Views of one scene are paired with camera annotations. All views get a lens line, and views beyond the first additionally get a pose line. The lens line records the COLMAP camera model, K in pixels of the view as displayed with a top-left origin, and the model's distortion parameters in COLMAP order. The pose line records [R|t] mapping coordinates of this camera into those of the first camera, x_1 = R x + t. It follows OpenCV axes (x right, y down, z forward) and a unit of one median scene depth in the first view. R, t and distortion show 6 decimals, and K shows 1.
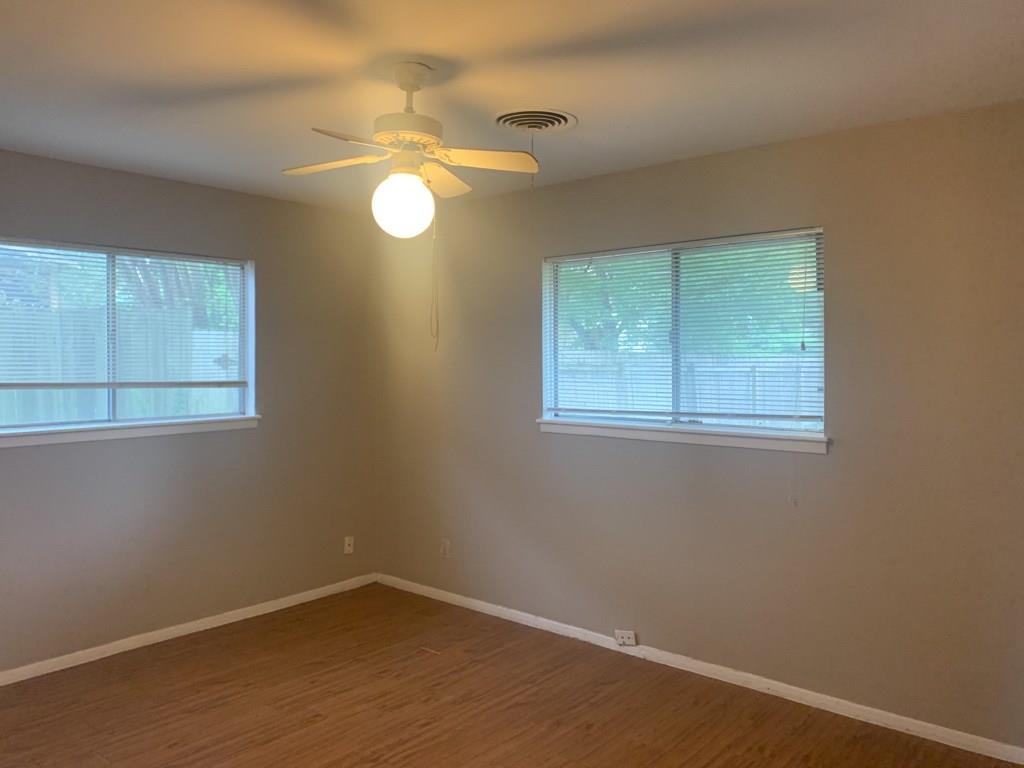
lens RADIAL K [[791.4, 0, 508.0], [0, 791.4, 379.5], [0, 0, 1]] dist [0.032165, -0.027292]
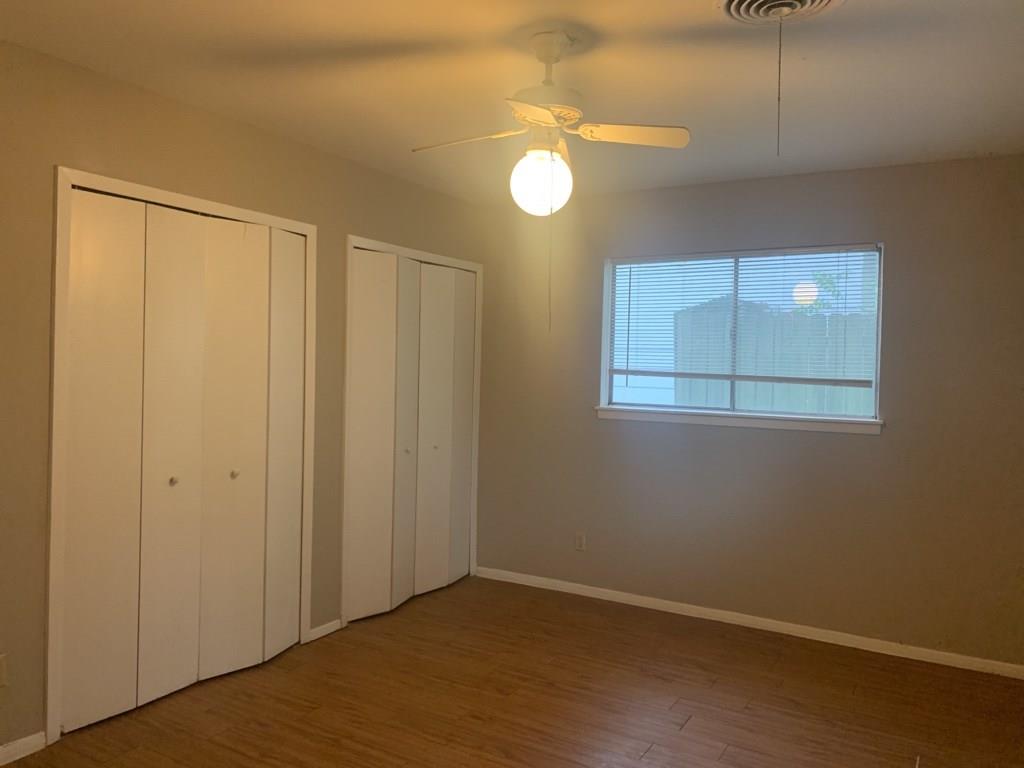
lens RADIAL K [[791.4, 0, 507.3], [0, 791.4, 376.3], [0, 0, 1]] dist [0.032165, -0.027292]
pose [[0.166643, 0.014029, -0.985918, 0.590843], [-0.049599, 0.998752, 0.005828, 0.016456], [0.984769, 0.047929, 0.167131, 0.571184]]
